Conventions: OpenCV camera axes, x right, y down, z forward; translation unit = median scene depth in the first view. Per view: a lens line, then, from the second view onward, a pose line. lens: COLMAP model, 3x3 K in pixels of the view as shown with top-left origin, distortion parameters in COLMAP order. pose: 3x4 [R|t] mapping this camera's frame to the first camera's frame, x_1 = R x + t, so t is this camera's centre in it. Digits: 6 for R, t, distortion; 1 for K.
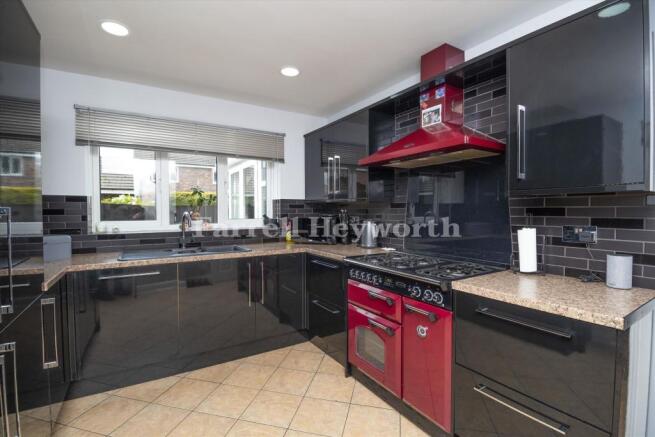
lens RADIAL K [[308.5, 0, 327.3], [0, 308.5, 216.9], [0, 0, 1]] dist [-0.003071, -0.000381]
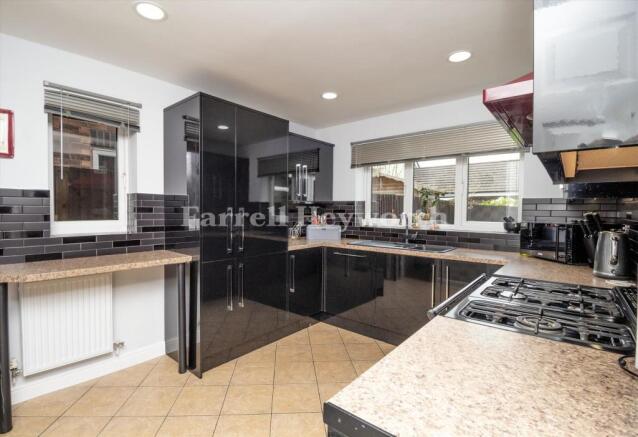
lens RADIAL K [[309.2, 0, 320.2], [0, 309.2, 218.8], [0, 0, 1]] dist [0.000045, 0.000007]
pose [[0.331822, 0.033523, -0.942746, 0.540261], [-0.032962, 0.999170, 0.023928, -0.008631], [0.942766, 0.023135, 0.332652, 0.296039]]
